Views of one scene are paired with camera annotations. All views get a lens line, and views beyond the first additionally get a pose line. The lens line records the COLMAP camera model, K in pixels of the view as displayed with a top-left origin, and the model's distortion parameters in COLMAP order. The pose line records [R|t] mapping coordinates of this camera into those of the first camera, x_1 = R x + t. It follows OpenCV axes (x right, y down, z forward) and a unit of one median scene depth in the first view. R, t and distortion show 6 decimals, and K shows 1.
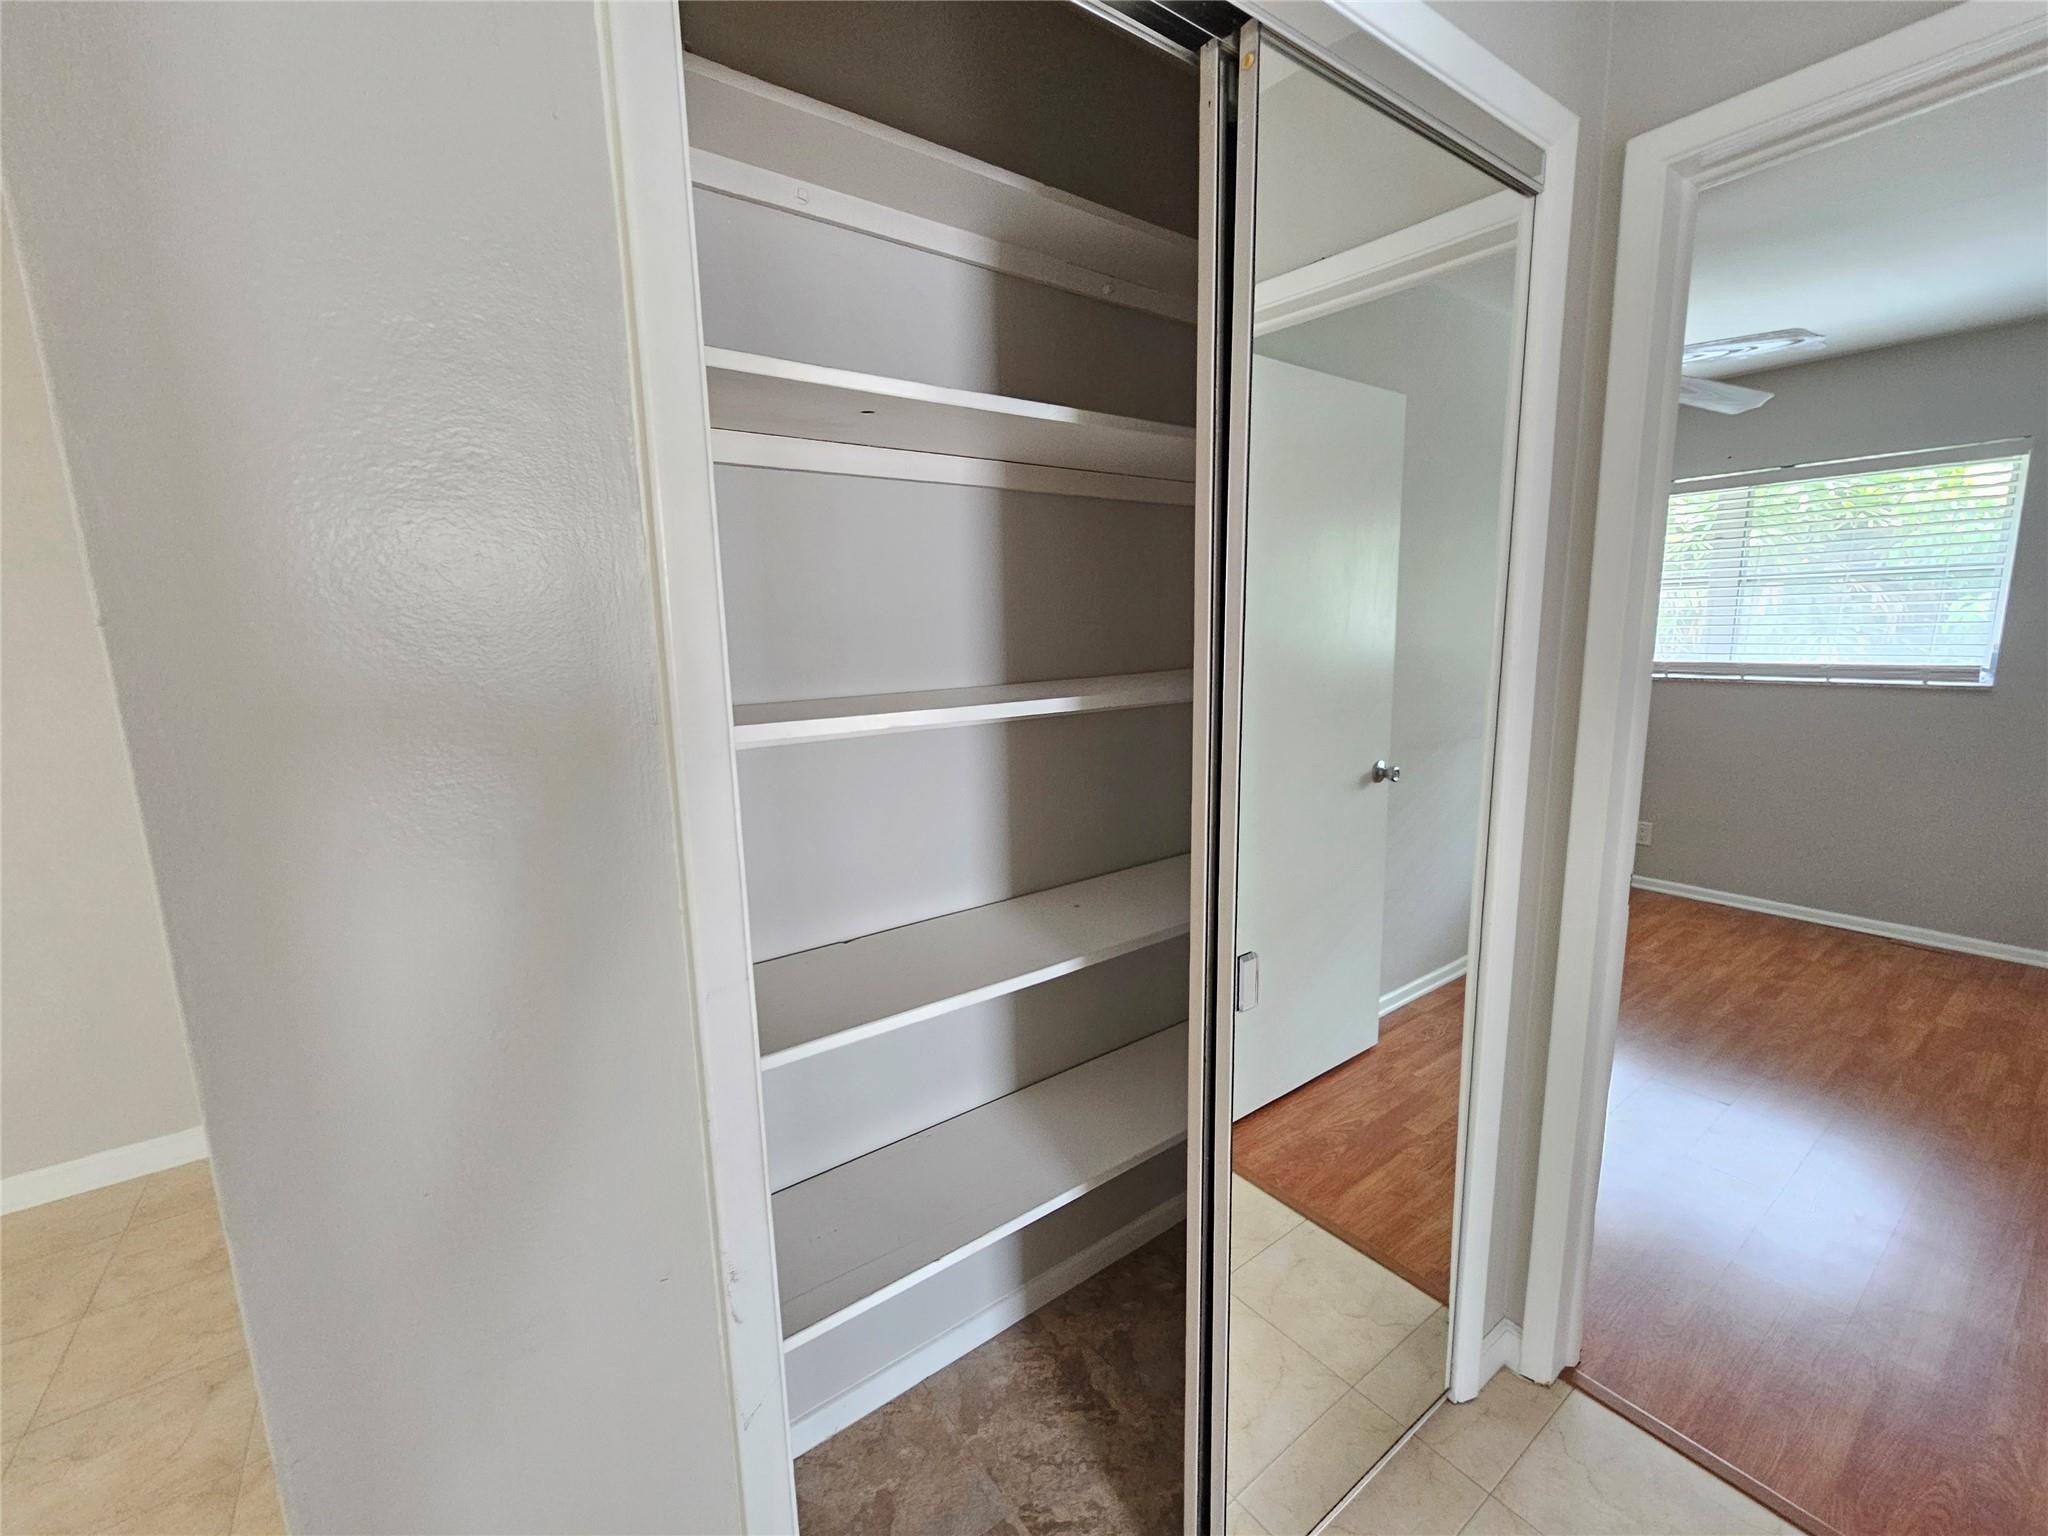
lens RADIAL K [[847.4, 0, 1037.8], [0, 847.4, 771.4], [0, 0, 1]] dist [0.001309, 0.000398]
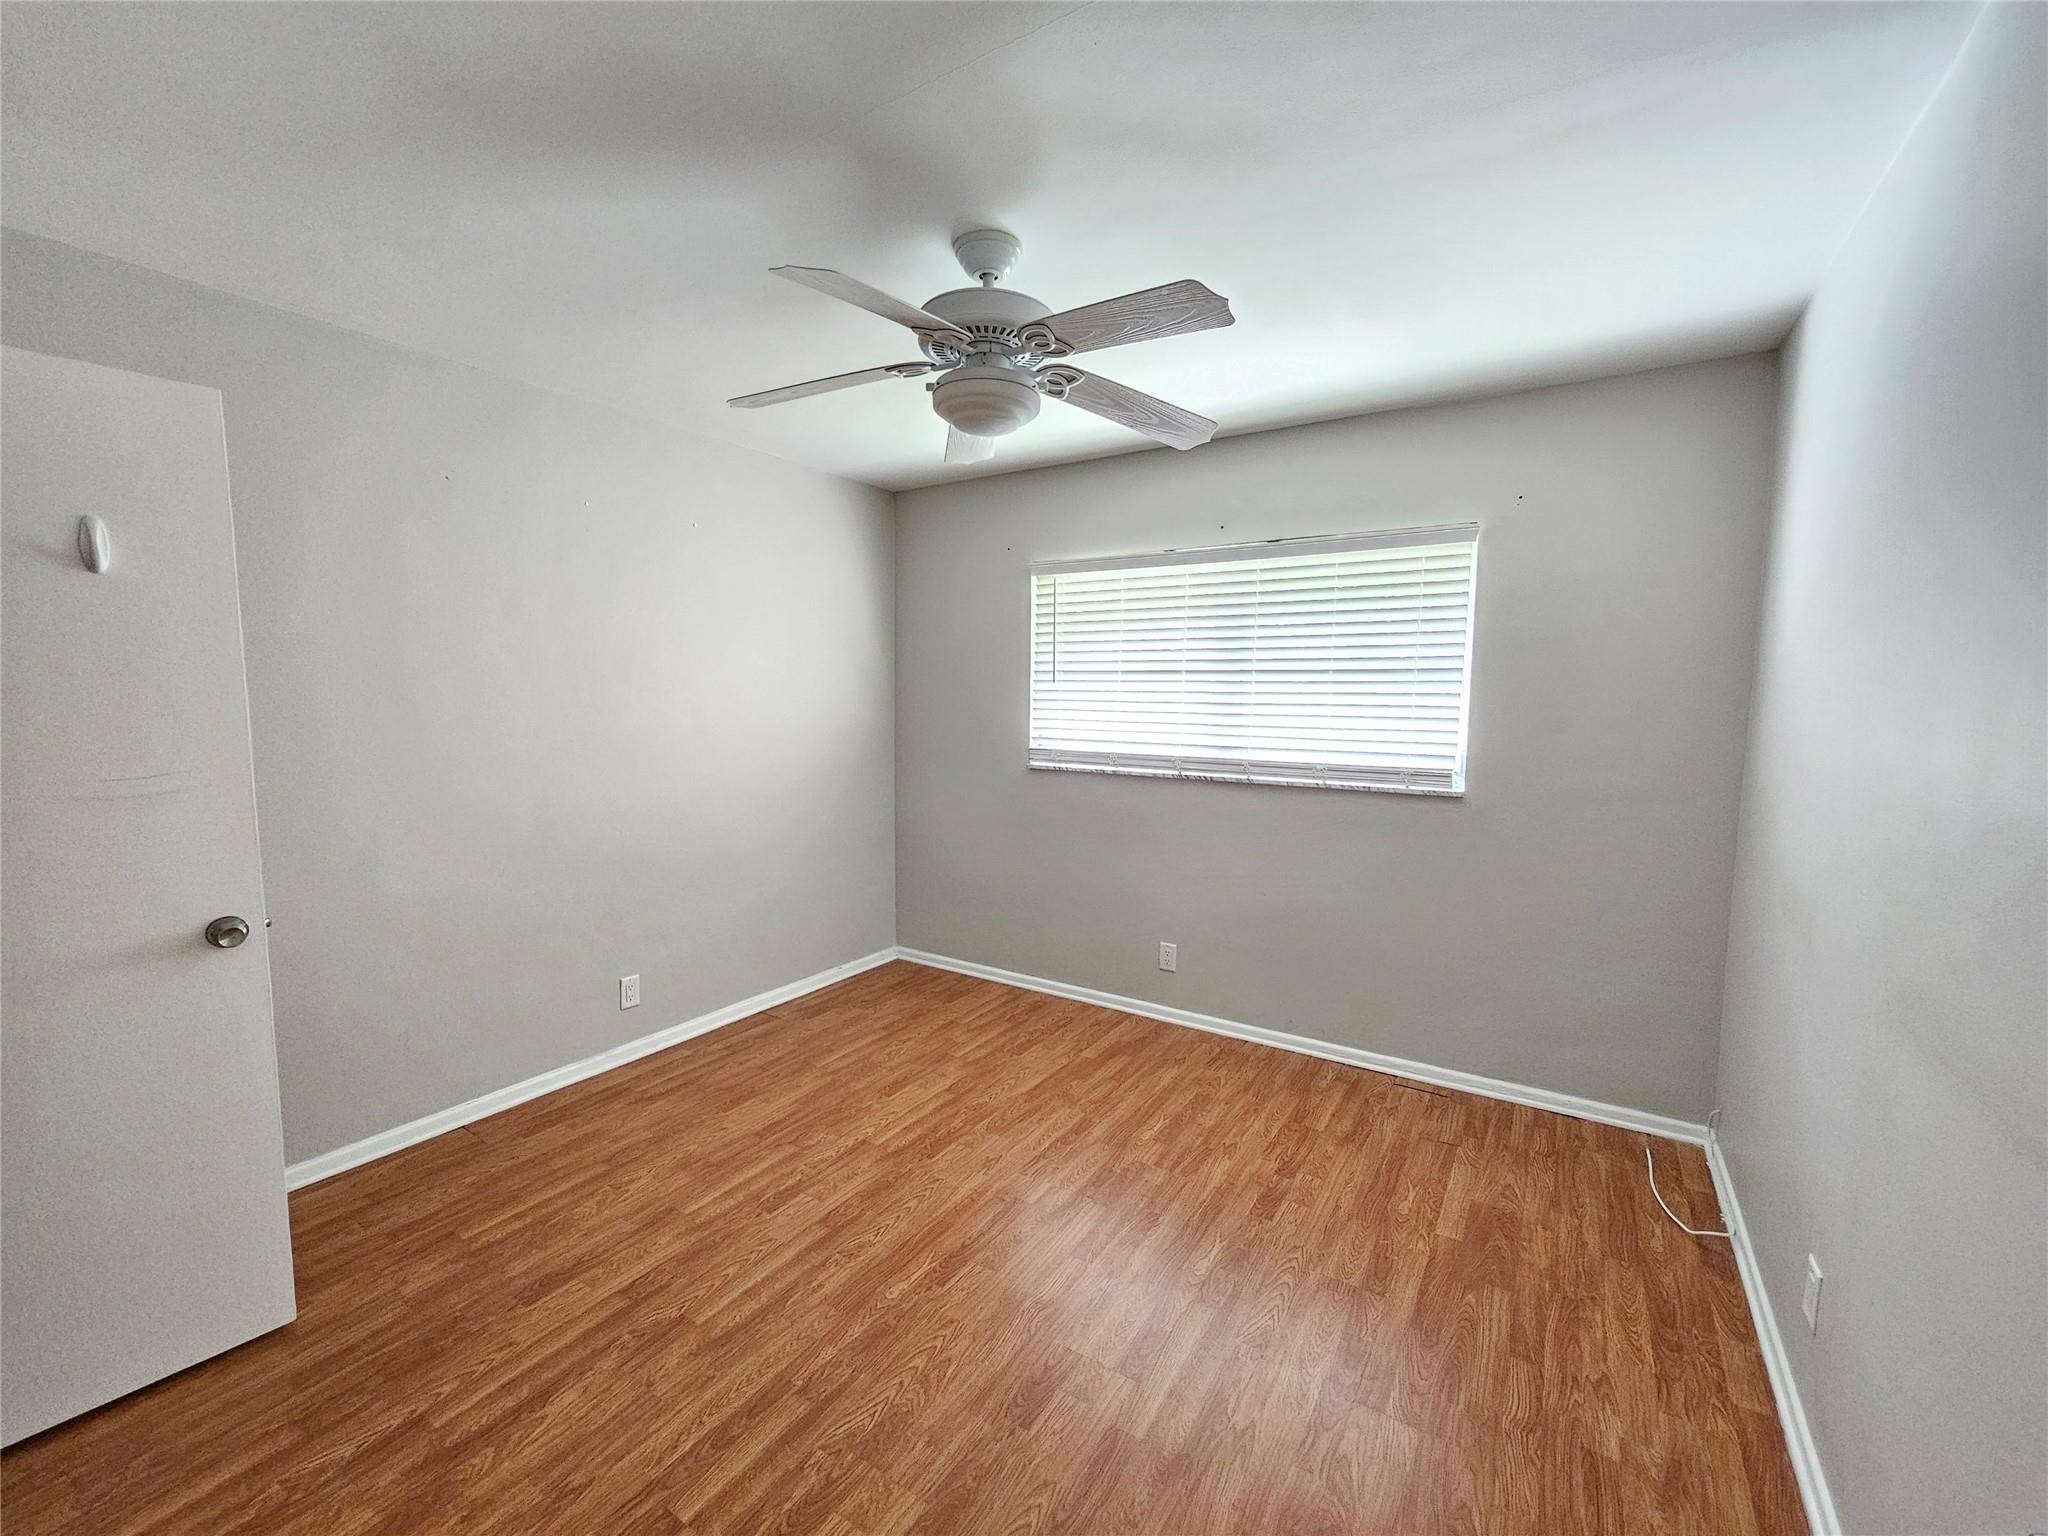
lens RADIAL K [[838.8, 0, 1026.8], [0, 838.8, 775.7], [0, 0, 1]] dist [-0.003016, 0.000261]
pose [[0.937565, -0.005808, 0.347761, 0.373207], [0.031074, 0.997261, -0.067121, -0.071905], [-0.346419, 0.073737, 0.935177, 0.322233]]
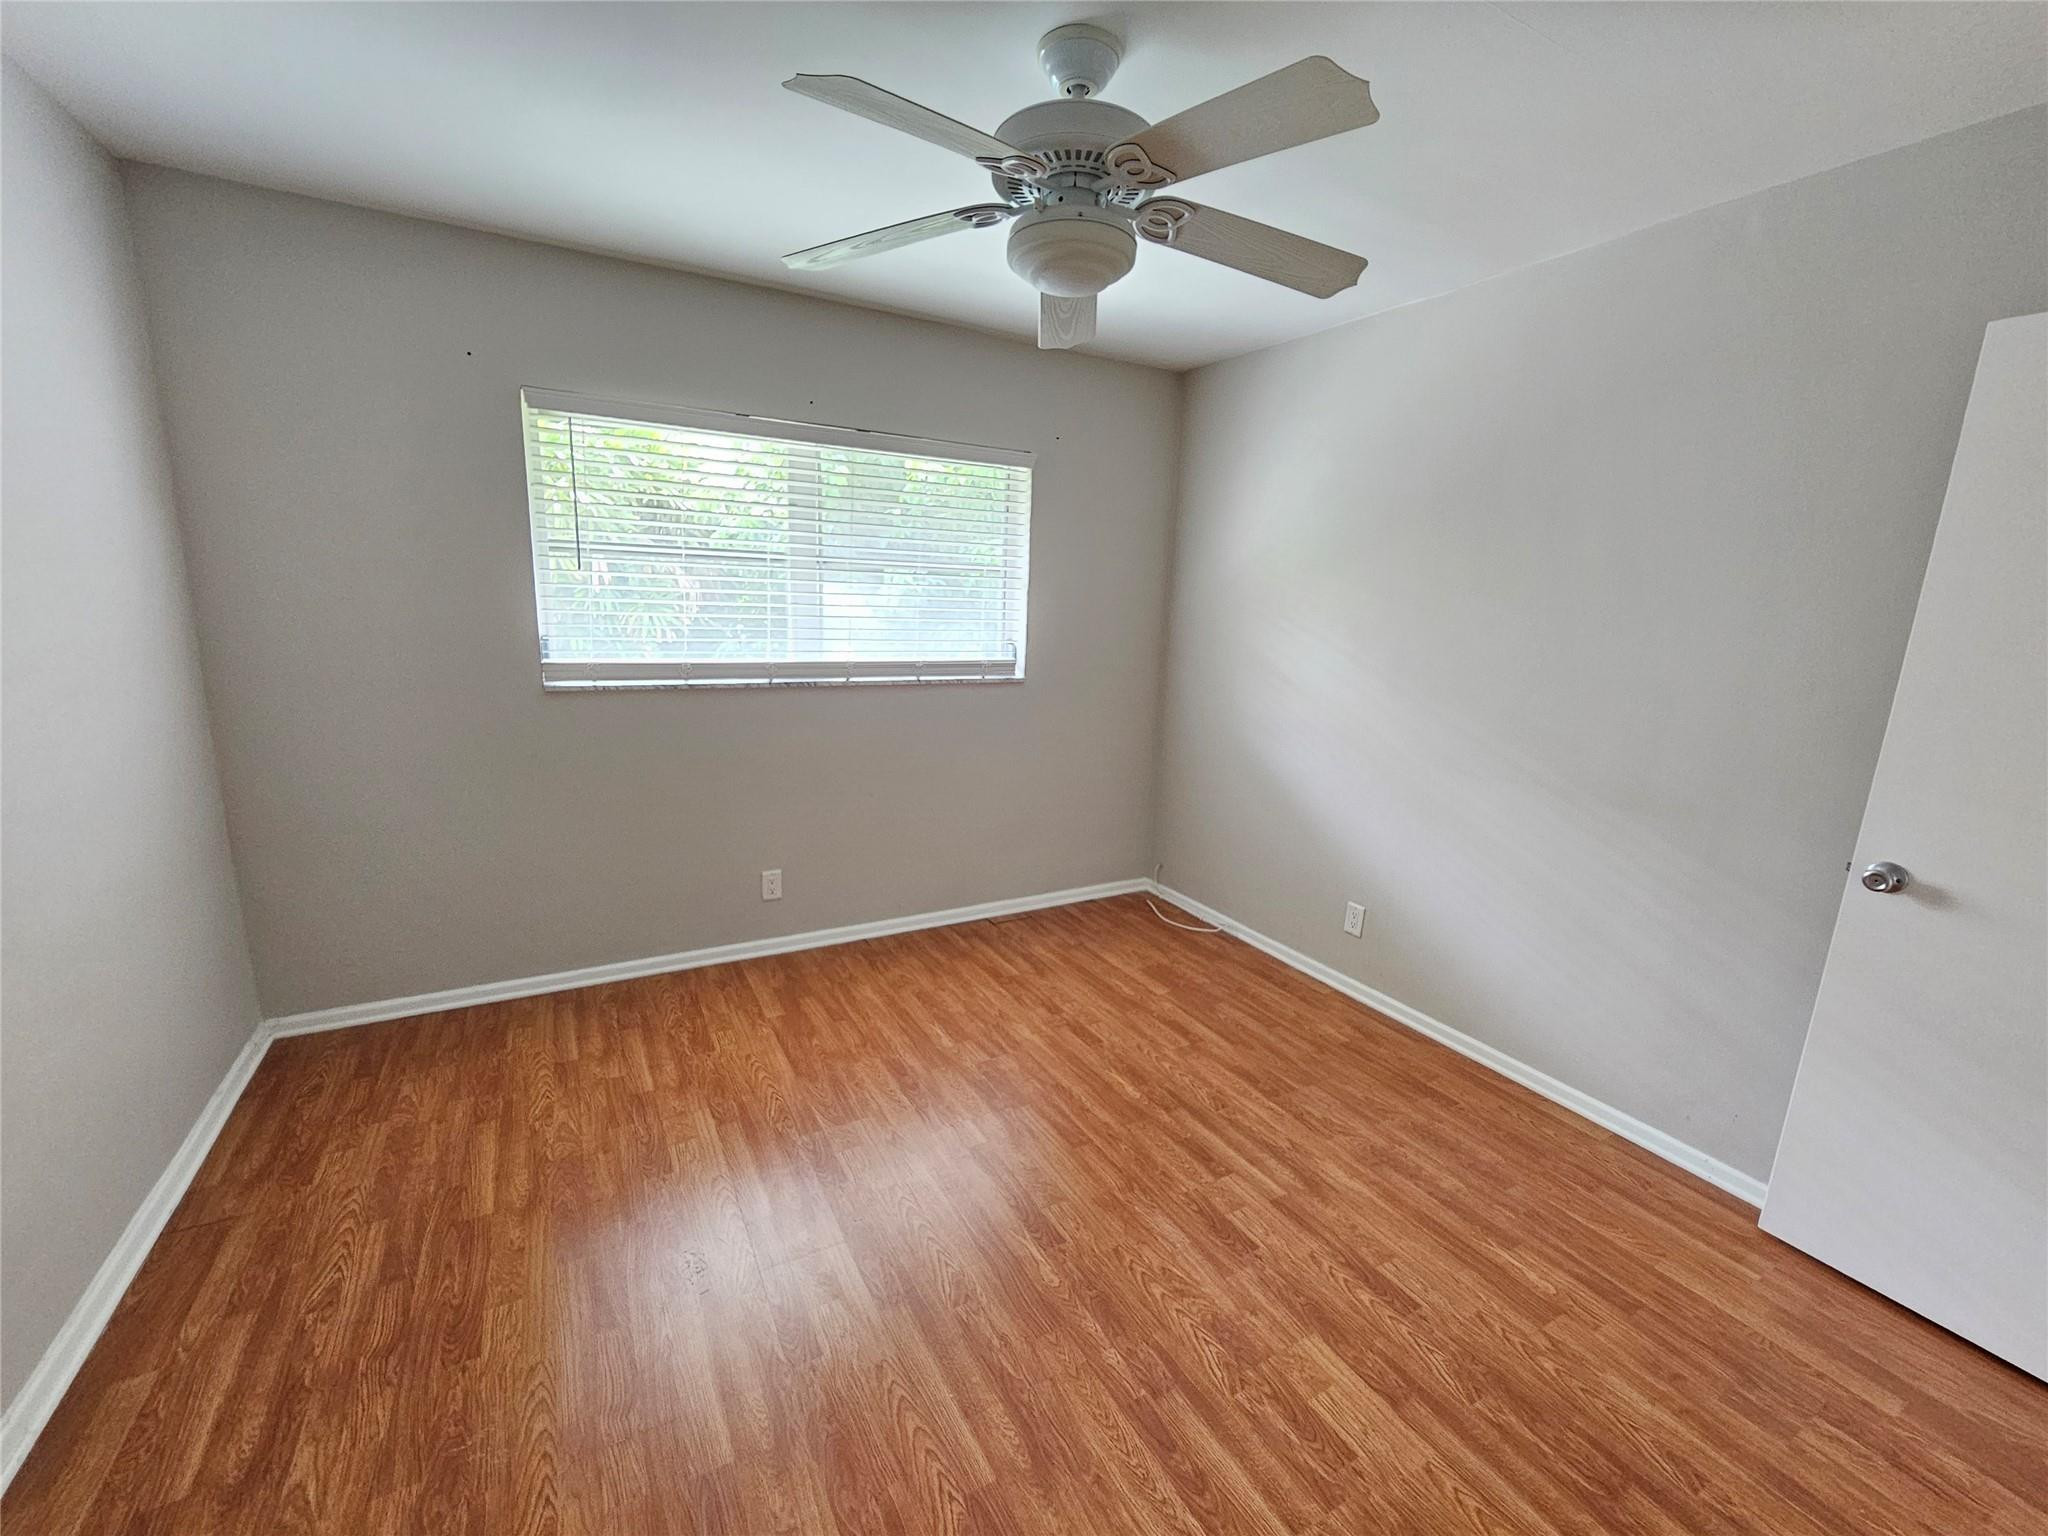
lens RADIAL K [[838.8, 0, 1026.8], [0, 838.8, 775.7], [0, 0, 1]] dist [-0.003016, 0.000261]
pose [[0.133937, -0.183847, 0.973787, 0.027924], [0.129383, 0.977474, 0.166748, -0.156089], [-0.982507, 0.103658, 0.154707, 0.826695]]
